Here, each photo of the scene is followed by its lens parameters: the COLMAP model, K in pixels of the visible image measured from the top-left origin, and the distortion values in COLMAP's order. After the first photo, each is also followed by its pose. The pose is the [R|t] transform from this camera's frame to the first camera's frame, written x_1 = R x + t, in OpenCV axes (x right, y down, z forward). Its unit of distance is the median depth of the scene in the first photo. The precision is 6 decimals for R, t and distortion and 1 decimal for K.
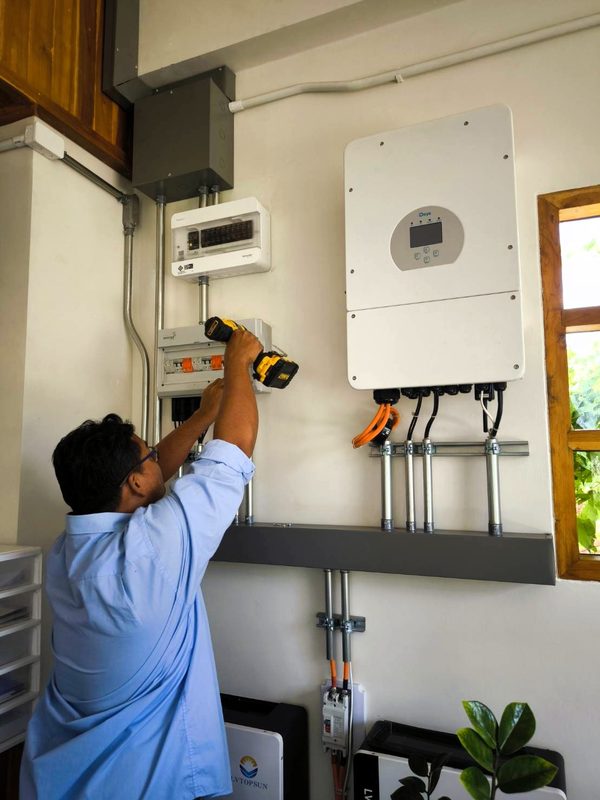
lens RADIAL K [[559.4, 0, 300.0], [0, 559.4, 400.0], [0, 0, 1]] dist [0.059638, -0.055068]
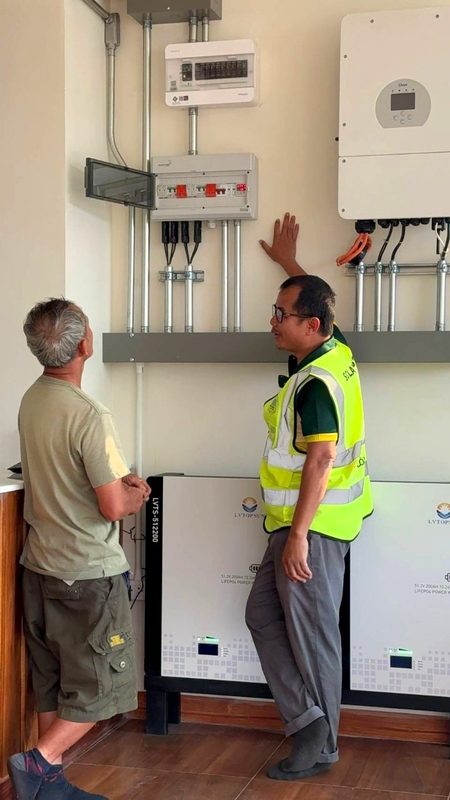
lens RADIAL K [[1193.6, 0, 244.4], [0, 1193.6, 400.3], [0, 0, 1]] dist [0.034458, 0.882494]
pose [[0.989723, 0.014465, 0.142268, -0.480695], [-0.032800, 0.991311, 0.127385, 0.048519], [-0.139189, -0.130742, 0.981597, -1.624651]]
